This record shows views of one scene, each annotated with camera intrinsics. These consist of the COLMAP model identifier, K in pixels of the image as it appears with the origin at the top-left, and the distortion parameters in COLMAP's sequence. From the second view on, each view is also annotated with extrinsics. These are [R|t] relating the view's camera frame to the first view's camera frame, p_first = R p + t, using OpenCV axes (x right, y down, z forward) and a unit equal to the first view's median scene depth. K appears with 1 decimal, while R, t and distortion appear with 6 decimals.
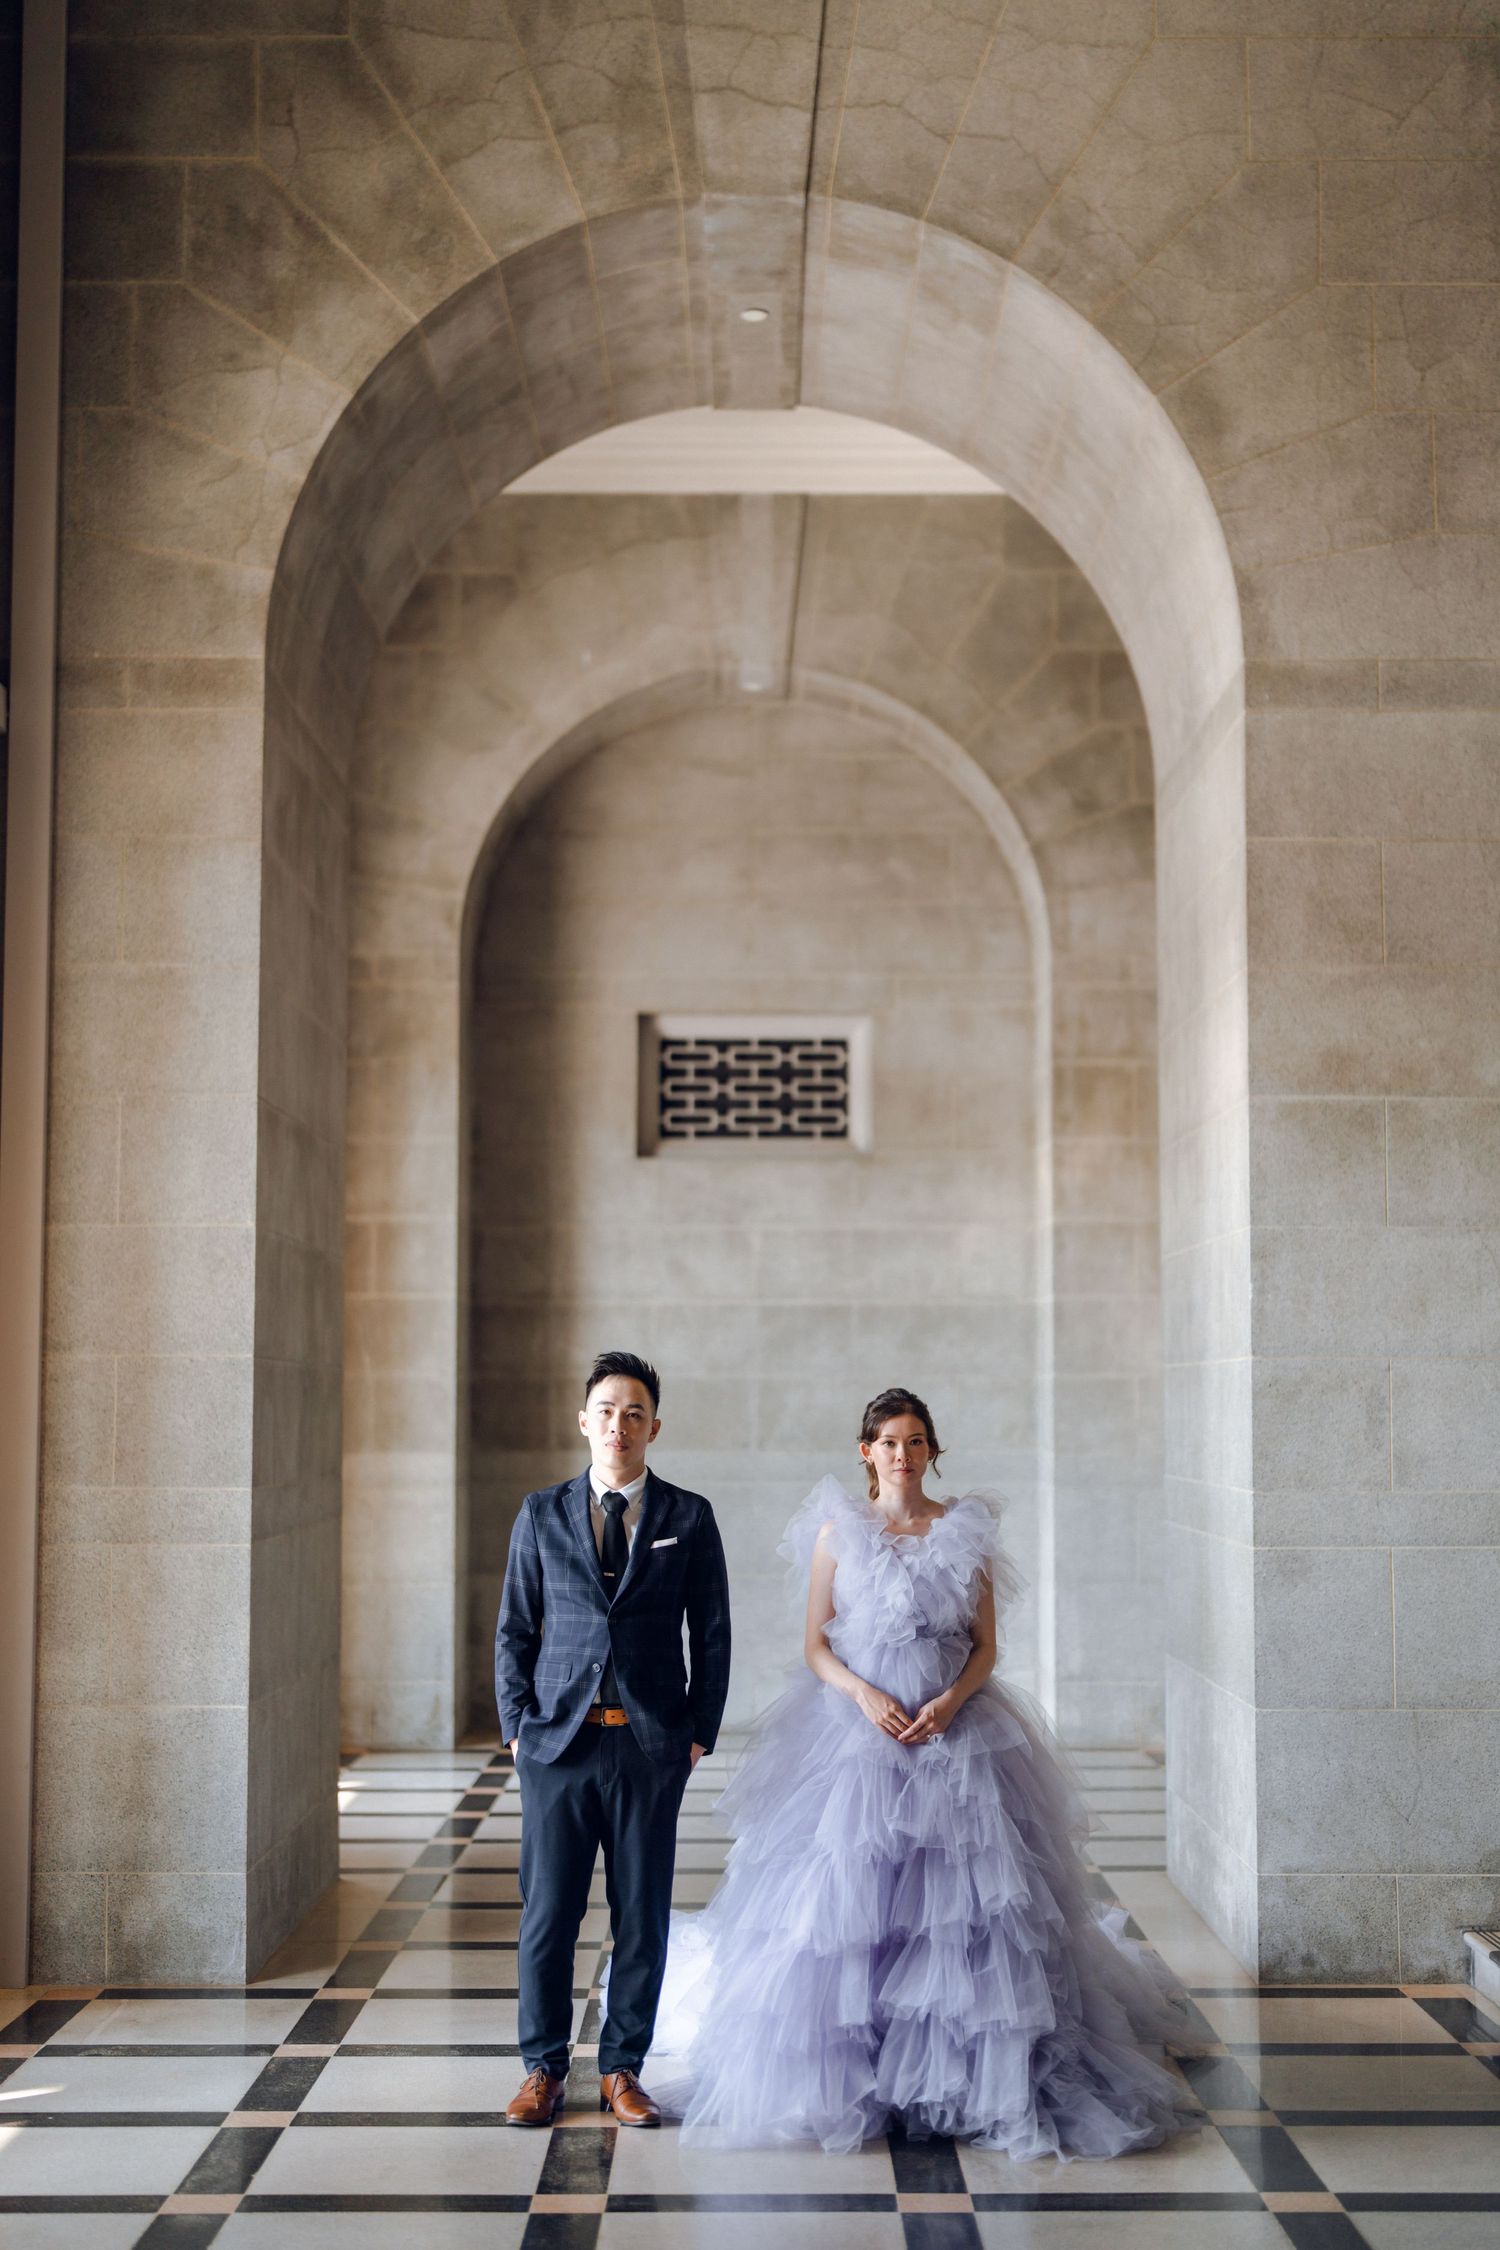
lens RADIAL K [[3210.0, 0, 750.0], [0, 3210.0, 1125.0], [0, 0, 1]] dist [0.006616, 0.046023]
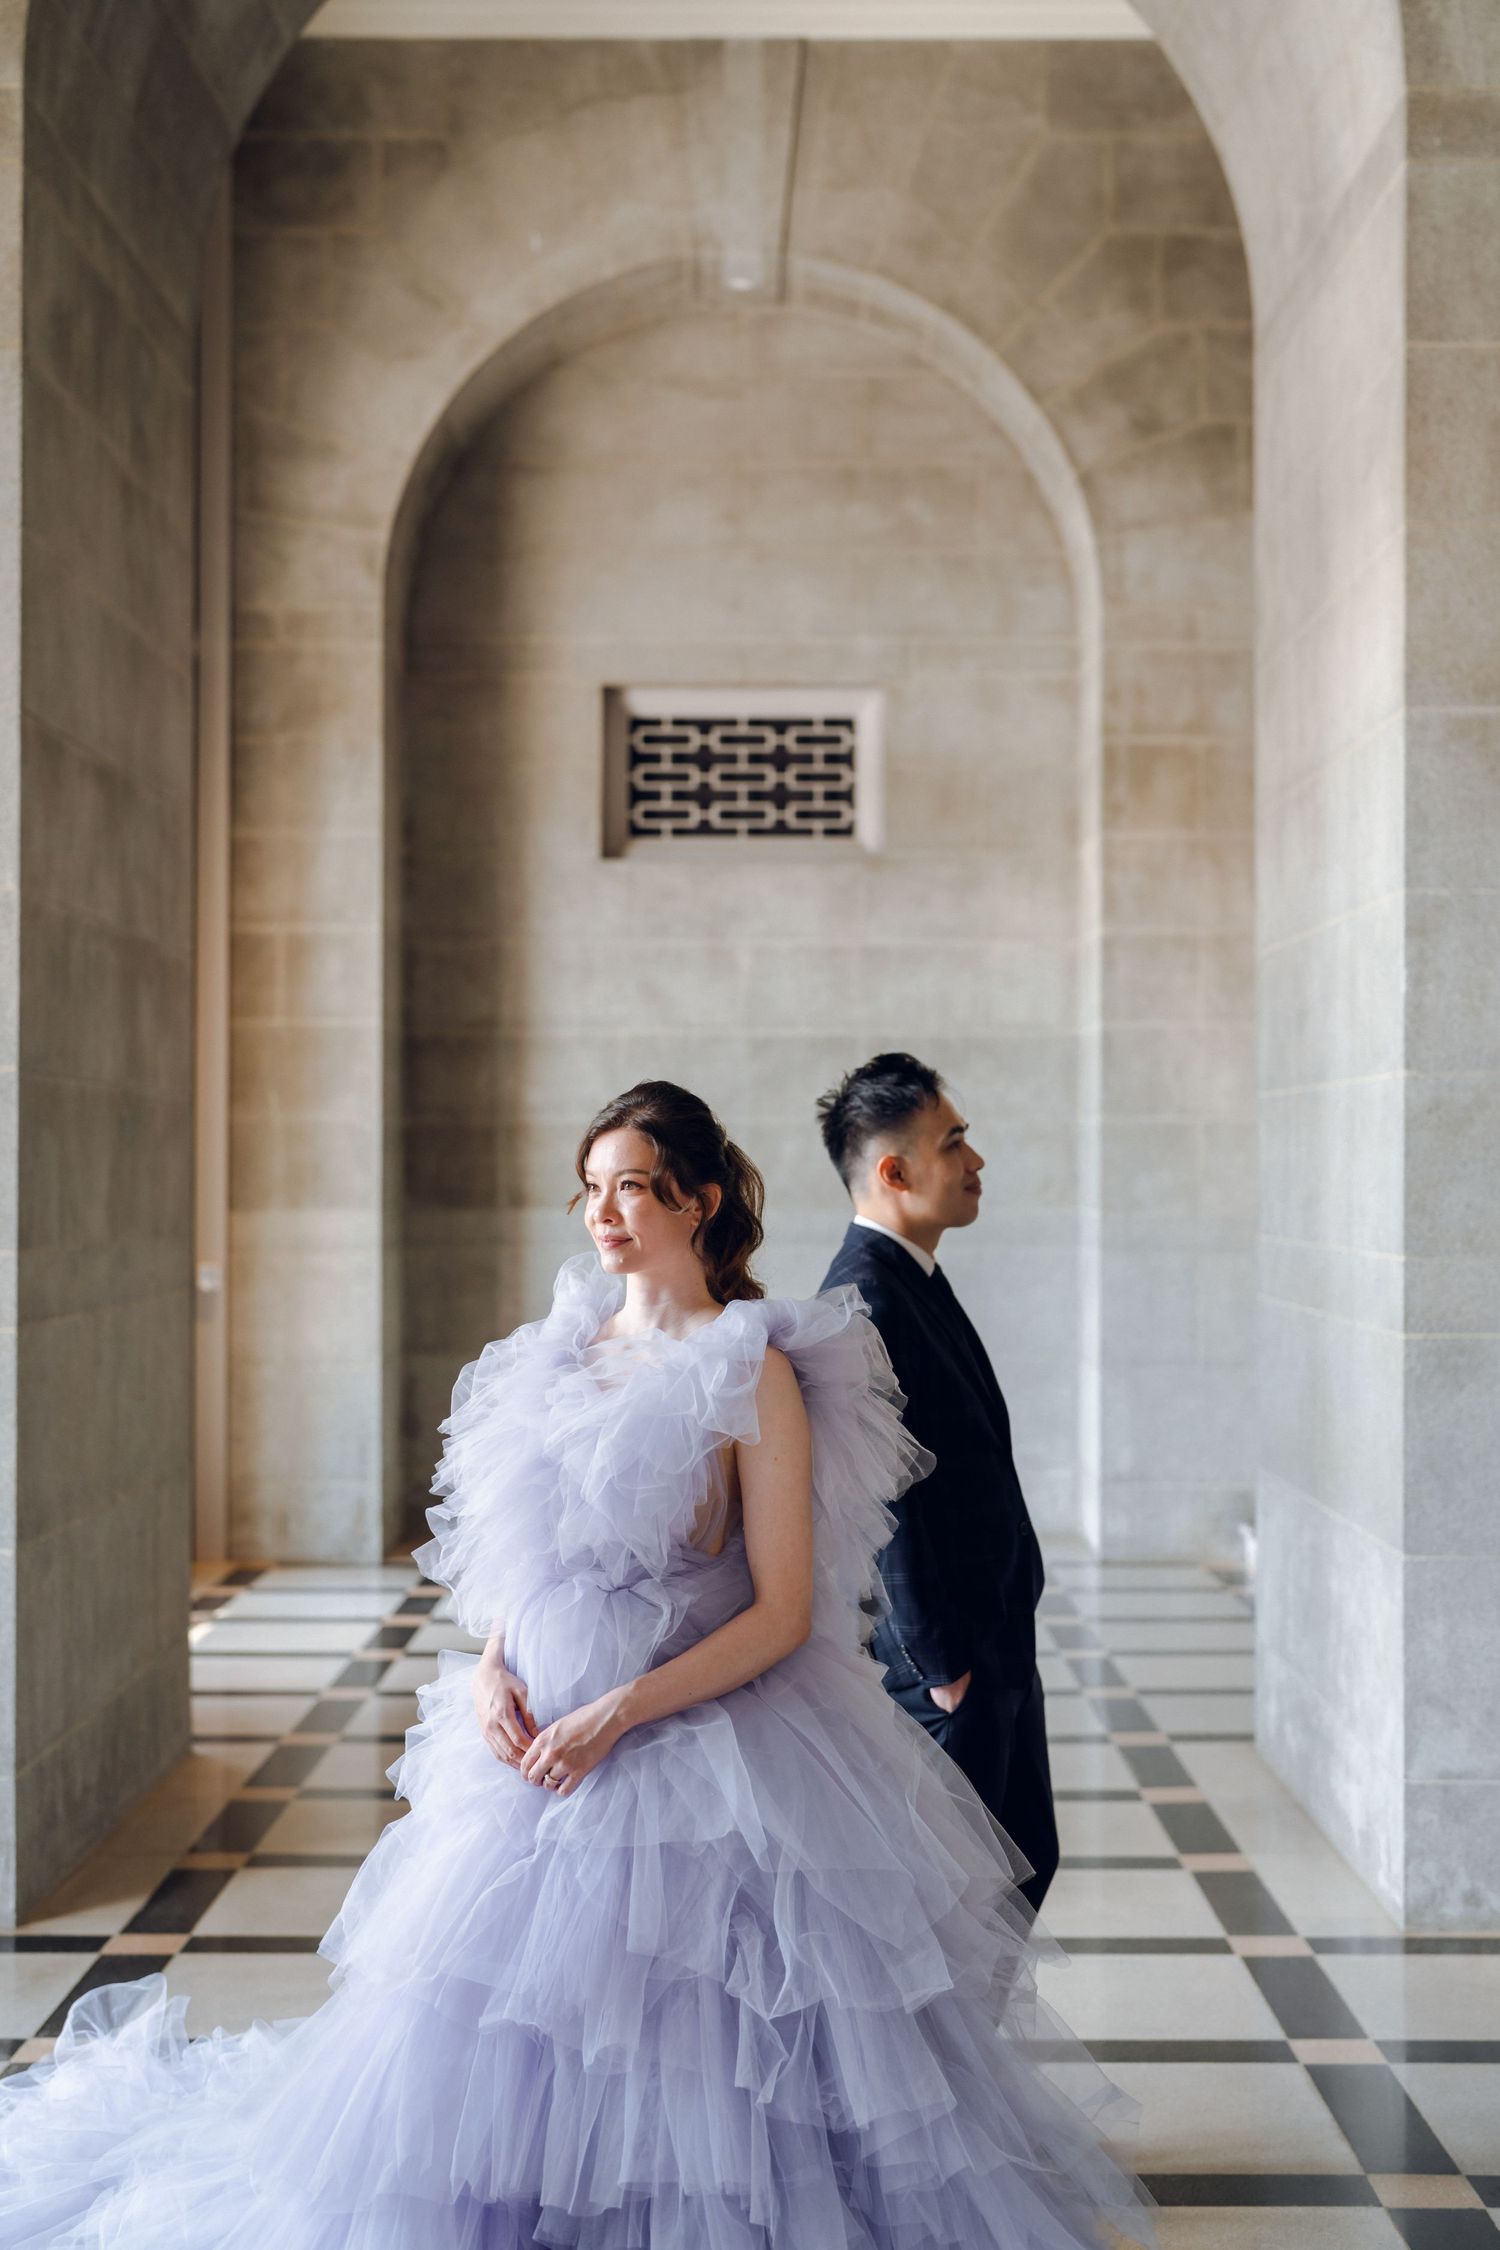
lens RADIAL K [[3243.8, 0, 750.0], [0, 3243.8, 1125.0], [0, 0, 1]] dist [0.005984, 0.064700]
pose [[0.999988, 0.000955, -0.004735, 0.011203], [-0.000607, 0.997337, 0.072926, 0.026352], [0.004792, -0.072922, 0.997326, 0.231117]]
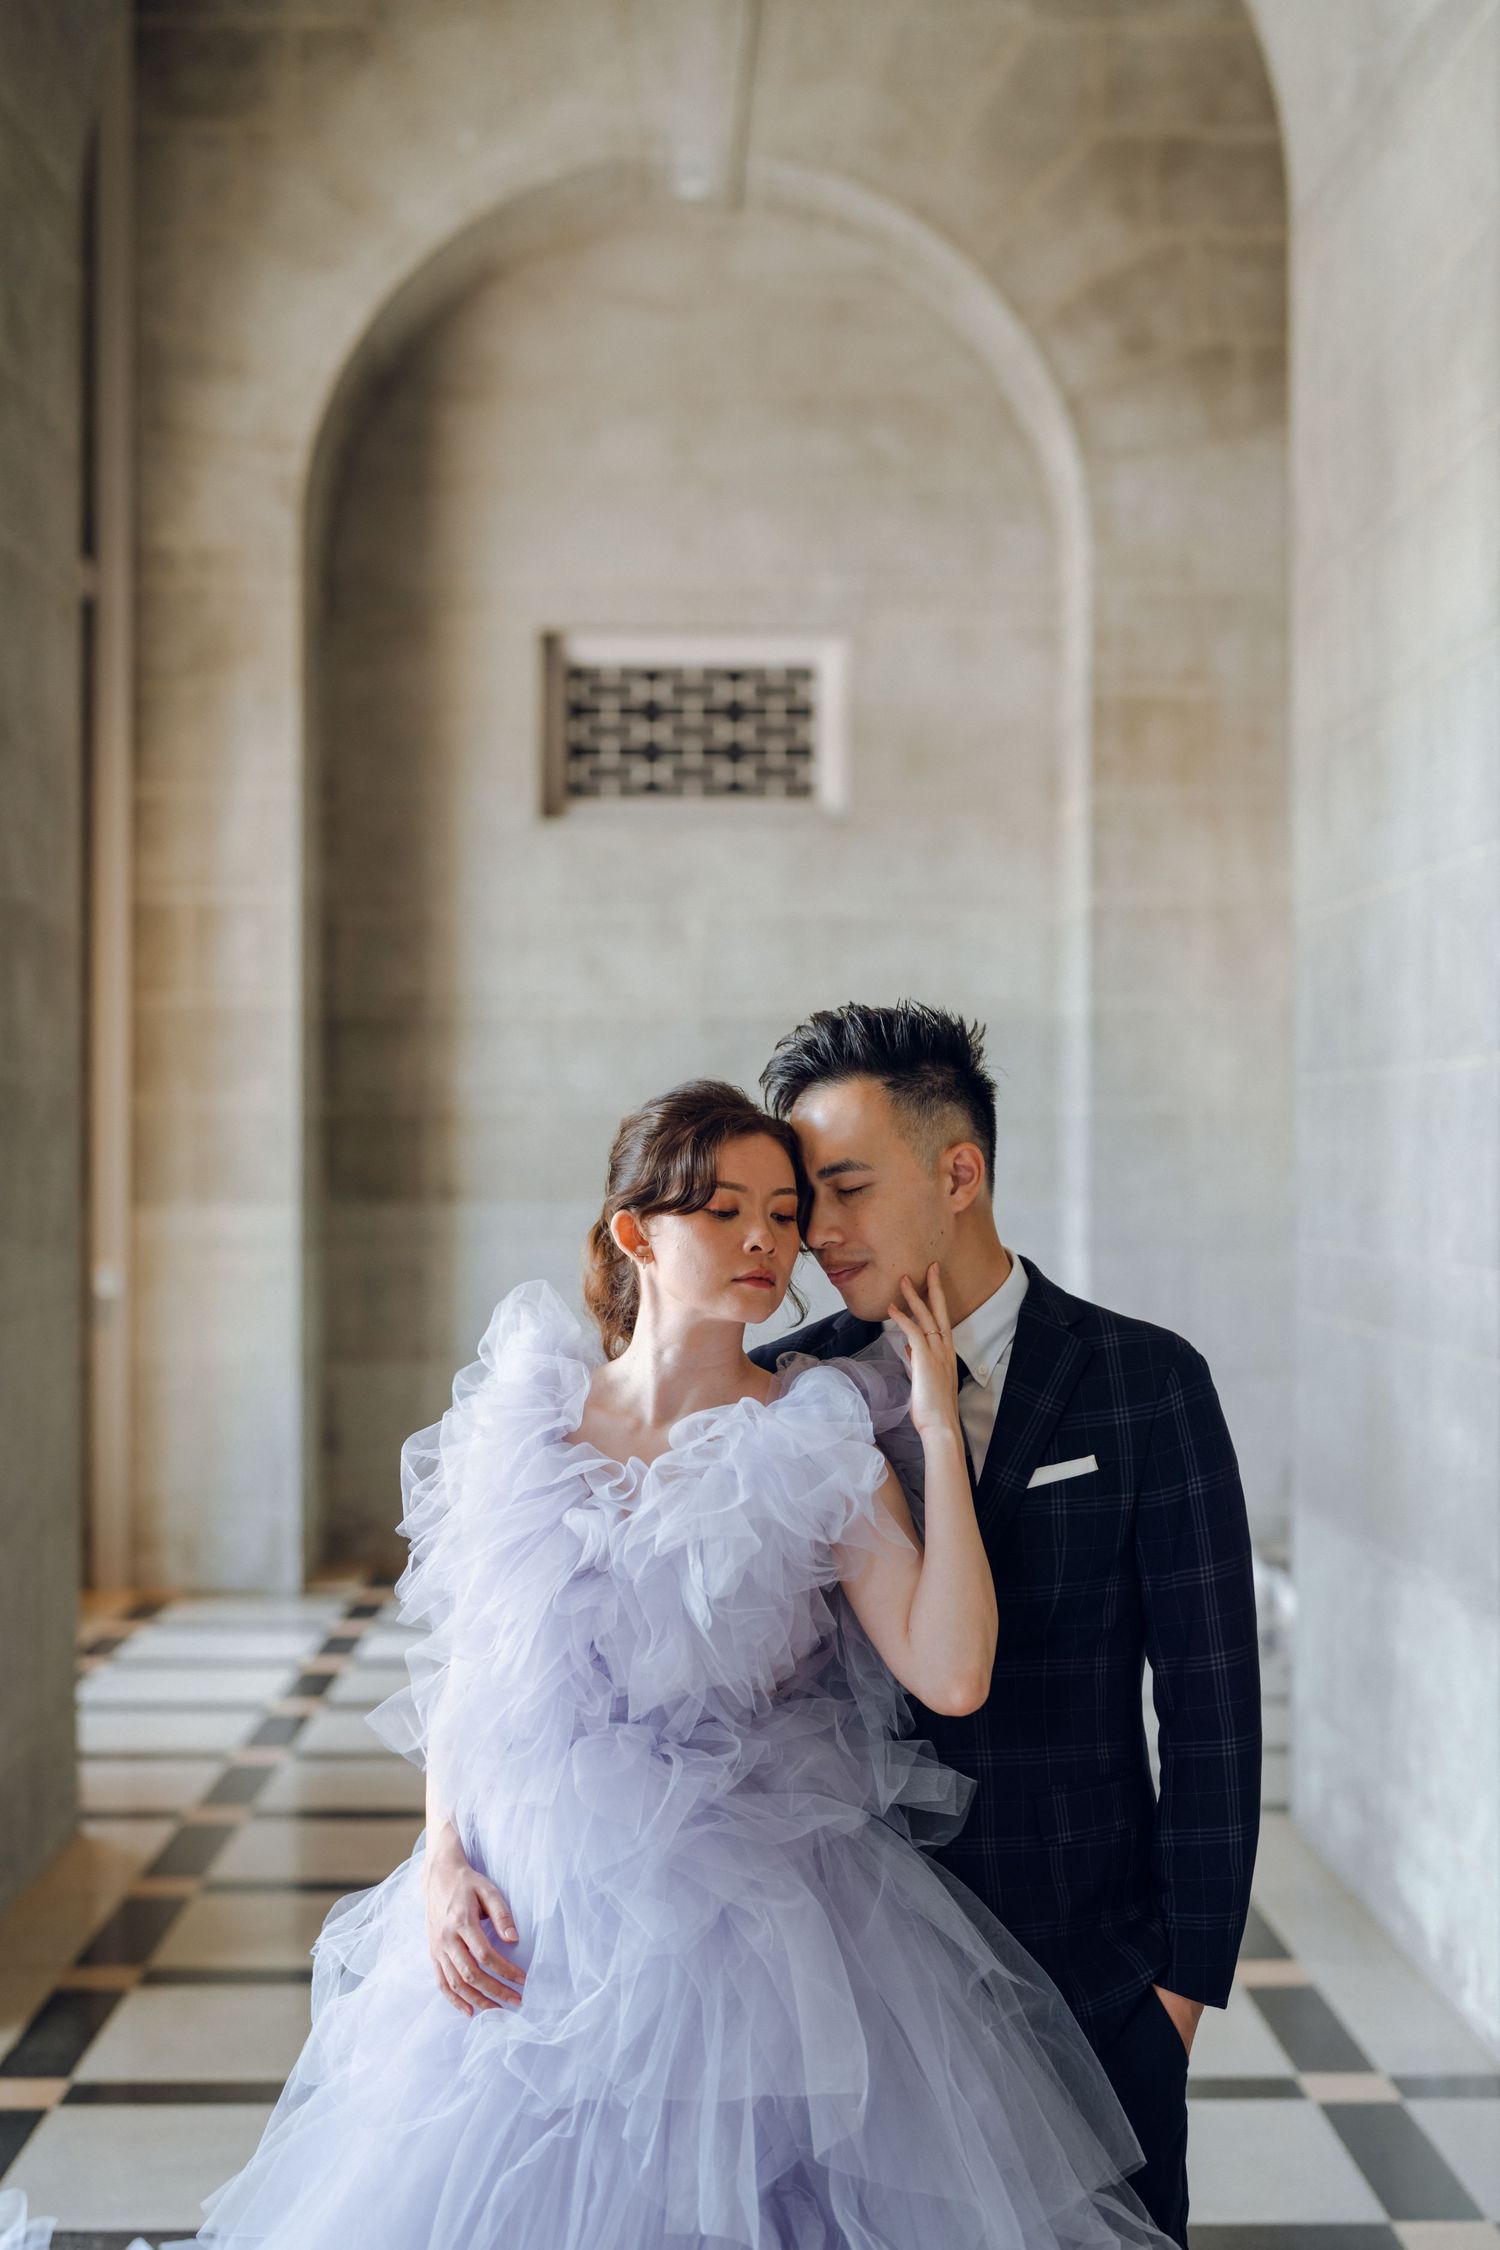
lens RADIAL K [[3313.4, 0, 747.9], [0, 3313.4, 1134.4], [0, 0, 1]] dist [0.001481, 0.058734]
pose [[0.999861, 0.000205, 0.016669, 0.001853], [-0.001566, 0.996657, 0.081684, 0.030112], [-0.016596, -0.081699, 0.996519, 0.313841]]
